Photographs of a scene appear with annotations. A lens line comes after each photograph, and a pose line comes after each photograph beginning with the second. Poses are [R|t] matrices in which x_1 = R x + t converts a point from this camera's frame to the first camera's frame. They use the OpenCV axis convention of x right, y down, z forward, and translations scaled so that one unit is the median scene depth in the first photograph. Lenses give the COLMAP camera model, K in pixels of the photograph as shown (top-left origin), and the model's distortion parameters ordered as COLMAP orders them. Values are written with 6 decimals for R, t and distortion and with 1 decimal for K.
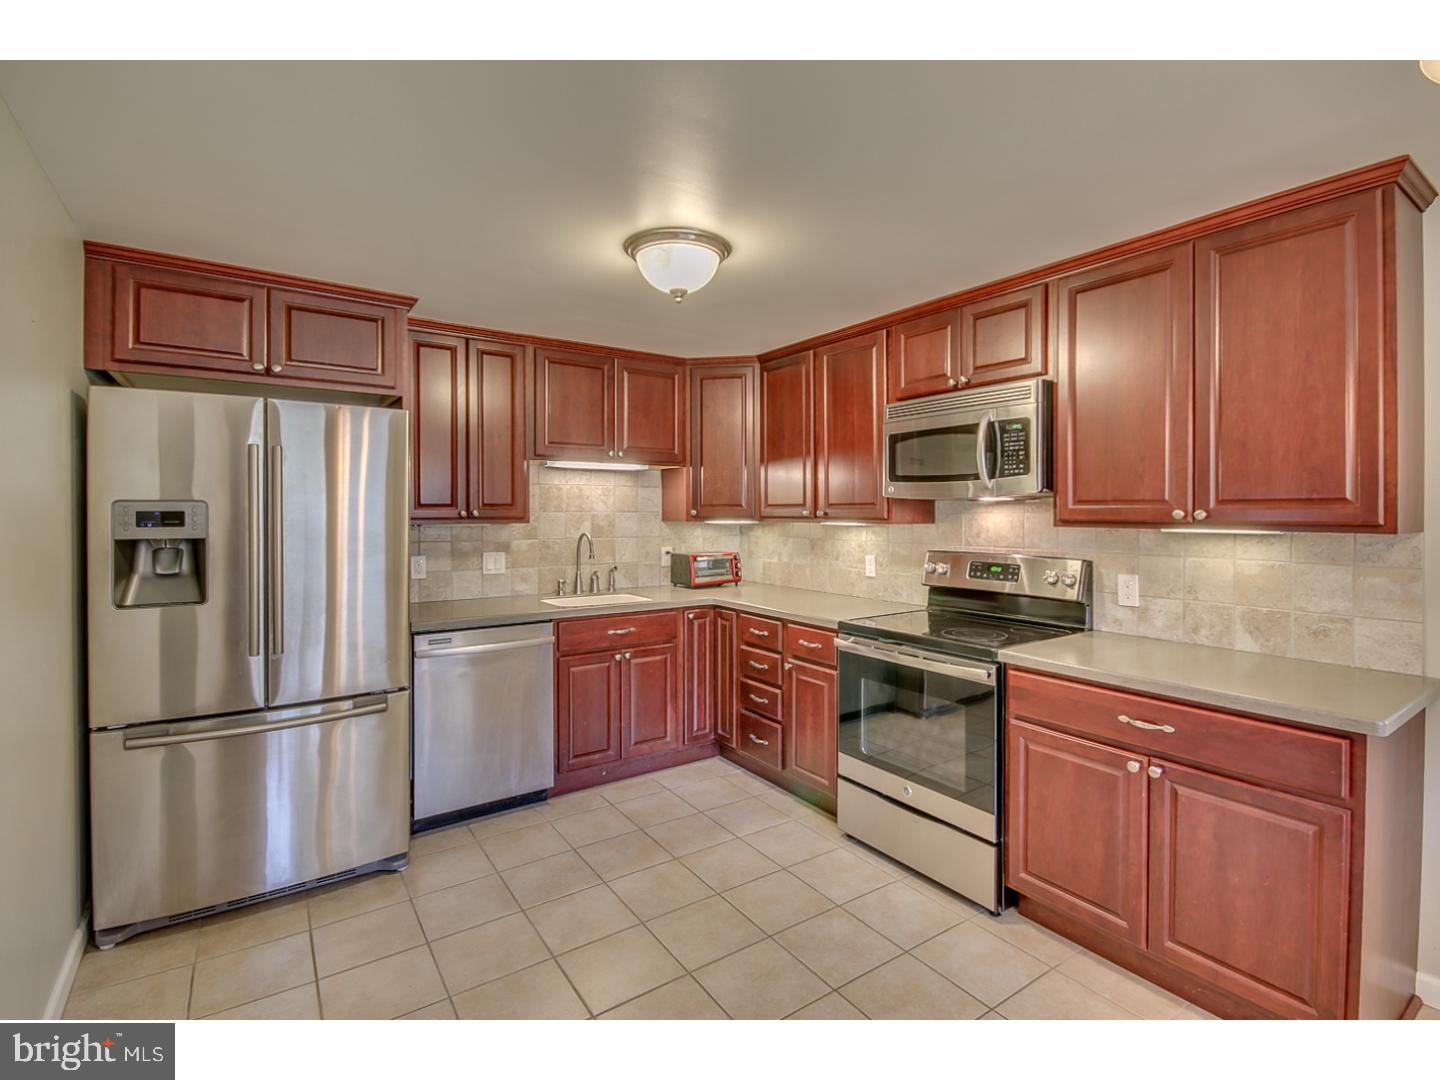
lens RADIAL K [[684.0, 0, 720.0], [0, 684.0, 540.0], [0, 0, 1]] dist [-0.003691, -0.000623]
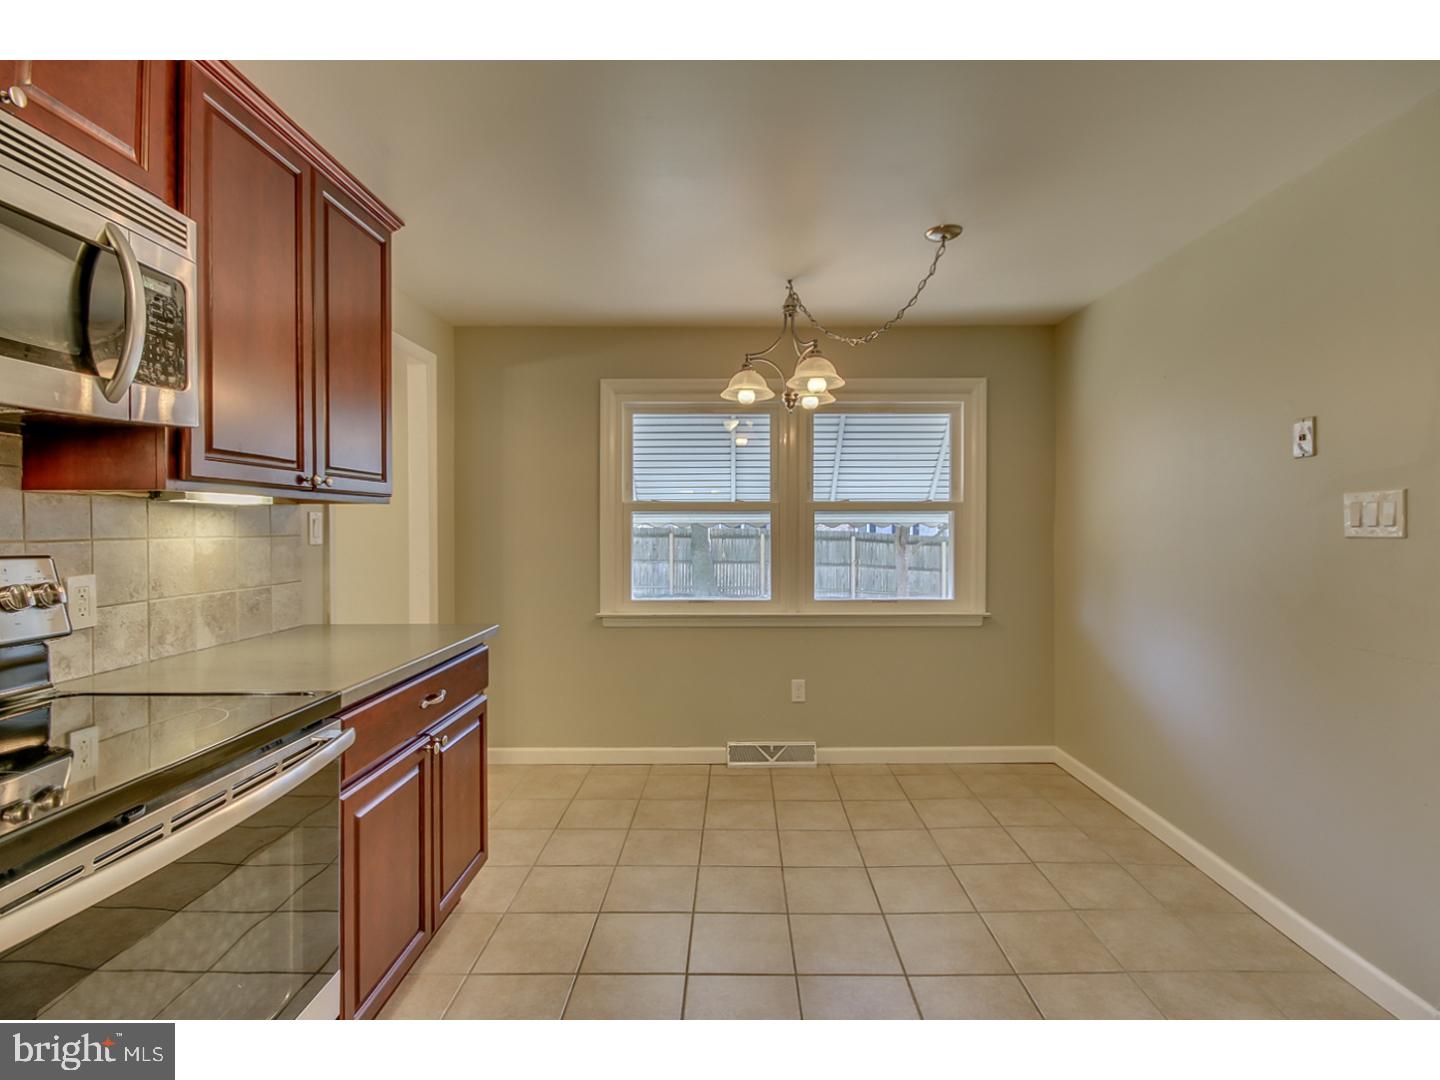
lens RADIAL K [[684.0, 0, 720.0], [0, 684.0, 540.0], [0, 0, 1]] dist [-0.003691, -0.000623]
pose [[-0.818794, -0.016320, 0.573856, -0.131444], [0.018981, 0.998280, 0.055474, -0.001133], [-0.573774, 0.056314, -0.817075, 0.813209]]
